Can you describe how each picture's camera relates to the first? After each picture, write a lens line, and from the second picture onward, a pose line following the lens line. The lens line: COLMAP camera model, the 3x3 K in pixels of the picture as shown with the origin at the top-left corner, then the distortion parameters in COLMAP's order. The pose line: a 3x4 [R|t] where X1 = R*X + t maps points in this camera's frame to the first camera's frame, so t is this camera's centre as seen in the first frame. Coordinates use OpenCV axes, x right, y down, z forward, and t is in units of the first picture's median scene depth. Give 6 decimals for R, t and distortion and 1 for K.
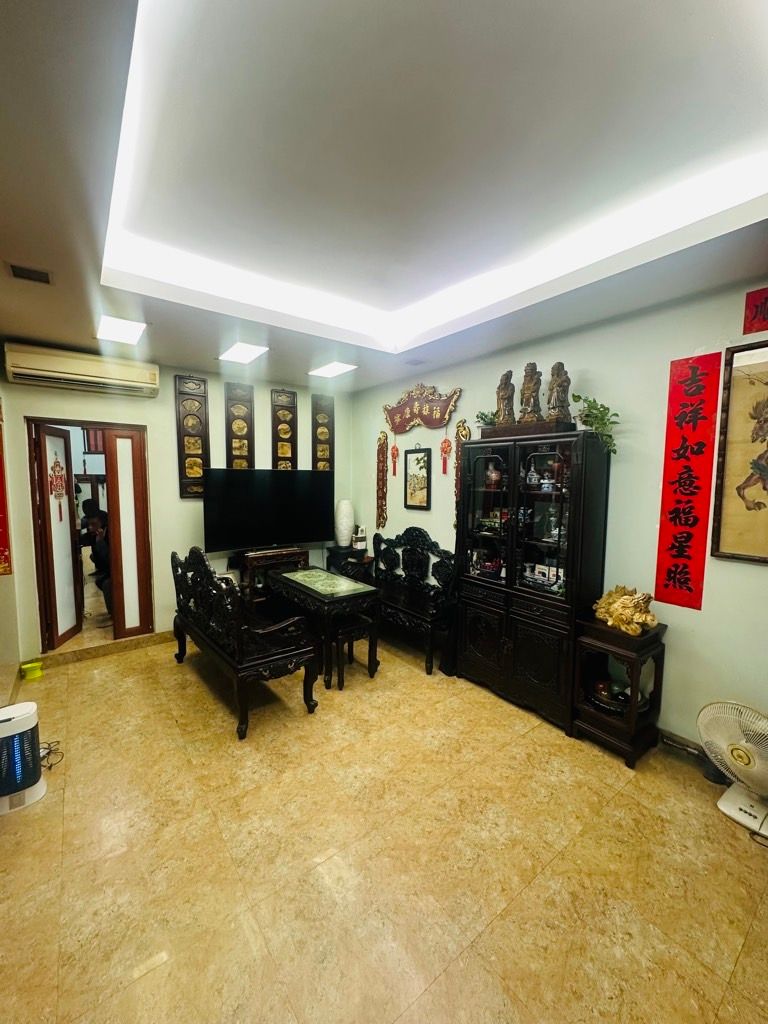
lens RADIAL K [[407.3, 0, 382.9], [0, 407.3, 513.6], [0, 0, 1]] dist [-0.002759, 0.000686]
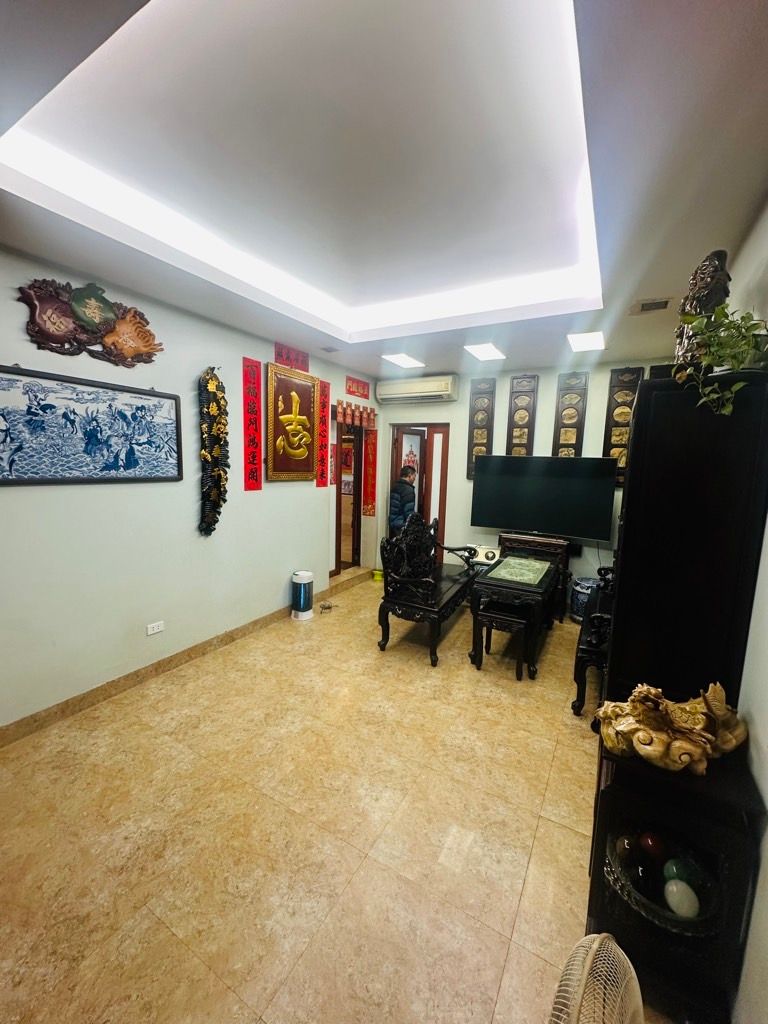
lens RADIAL K [[407.3, 0, 382.9], [0, 407.3, 513.6], [0, 0, 1]] dist [-0.002759, 0.000686]
pose [[0.389641, 0.125314, -0.912401, 0.567821], [-0.110547, 0.989901, 0.088749, -0.016882], [0.914308, 0.066283, 0.399559, 0.283866]]
